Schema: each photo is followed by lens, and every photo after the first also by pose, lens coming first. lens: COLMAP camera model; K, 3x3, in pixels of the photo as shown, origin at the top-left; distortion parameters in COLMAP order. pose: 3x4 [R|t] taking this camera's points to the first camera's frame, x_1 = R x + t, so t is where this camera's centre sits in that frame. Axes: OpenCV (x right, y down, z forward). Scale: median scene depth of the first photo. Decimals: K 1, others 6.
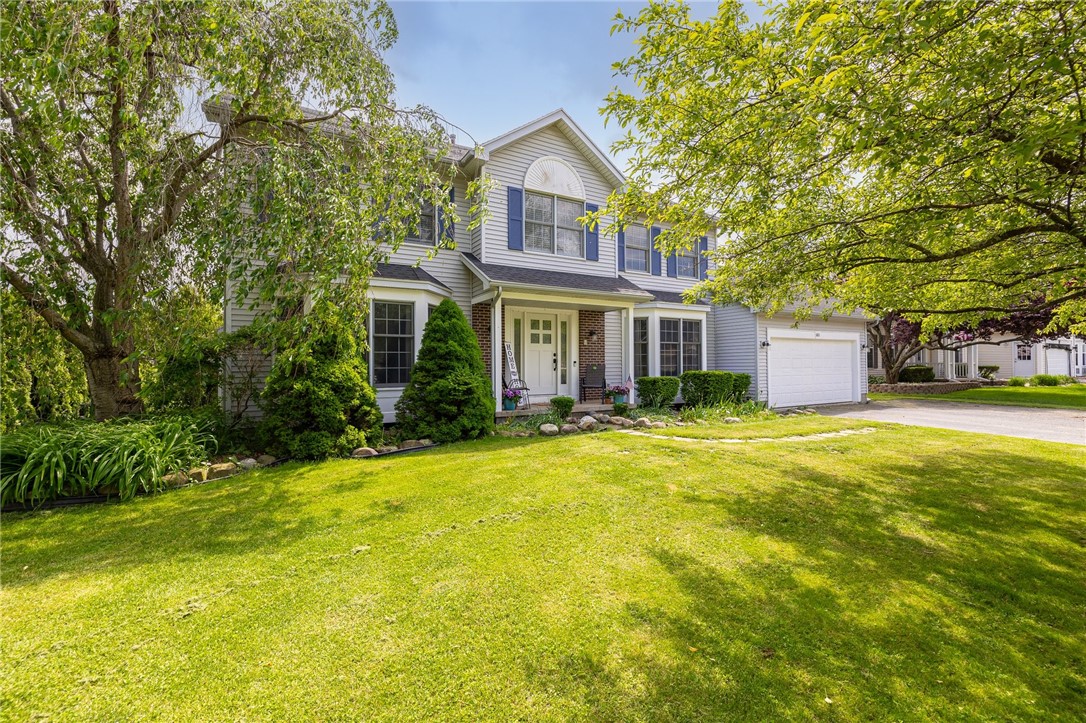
lens RADIAL K [[456.0, 0, 537.9], [0, 456.0, 357.4], [0, 0, 1]] dist [0.000528, -0.000070]
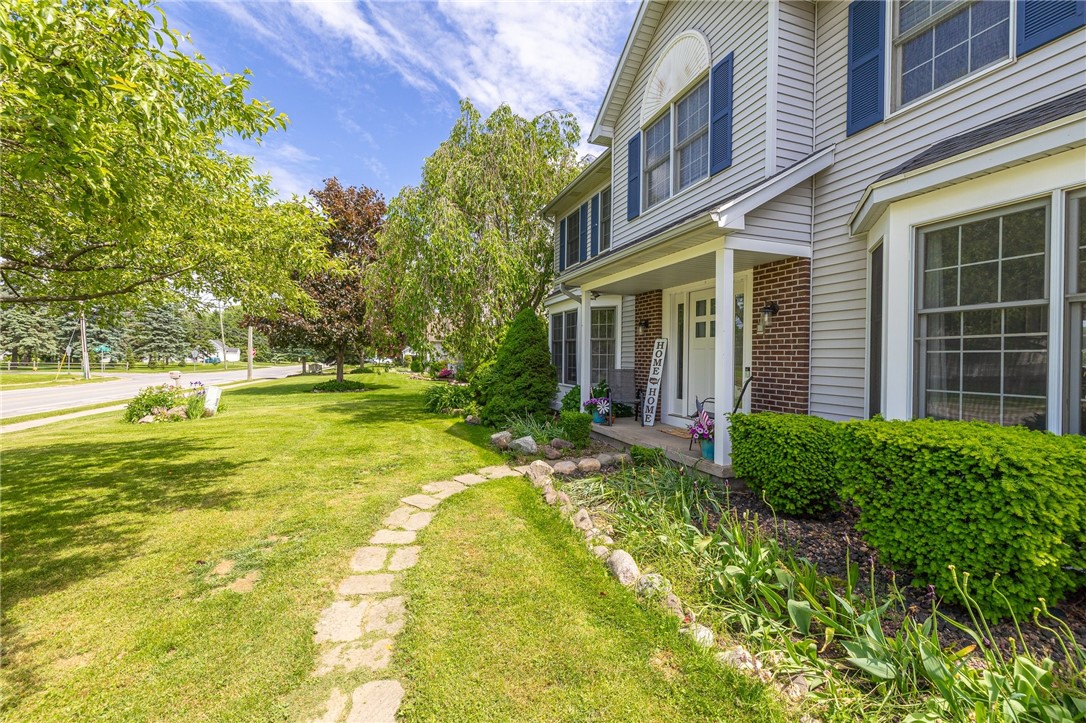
lens RADIAL K [[456.0, 0, 537.9], [0, 456.0, 357.4], [0, 0, 1]] dist [0.000528, -0.000070]
pose [[-0.191450, -0.000964, -0.981502, 0.665726], [-0.004784, 0.999989, -0.000049, -0.002137], [0.981491, 0.004686, -0.191453, 0.899316]]
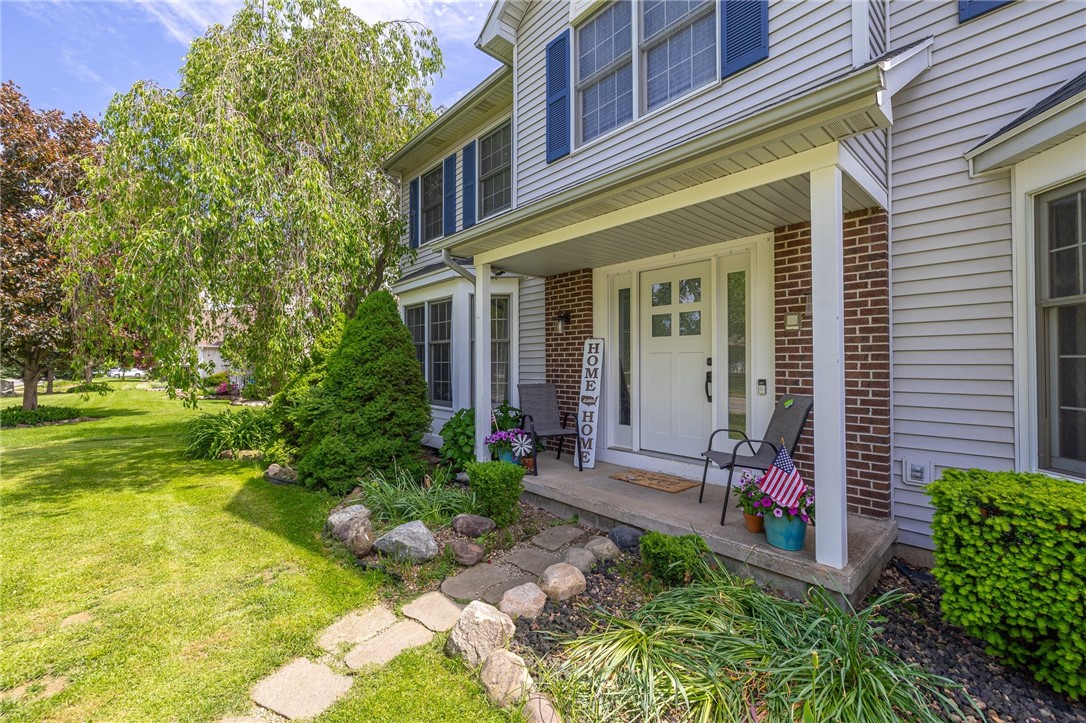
lens RADIAL K [[456.0, 0, 537.9], [0, 456.0, 357.4], [0, 0, 1]] dist [0.000528, -0.000070]
pose [[0.204841, -0.015154, -0.978678, 0.404059], [0.009160, 0.999866, -0.013565, -0.005882], [0.978752, -0.006186, 0.204952, 0.791480]]
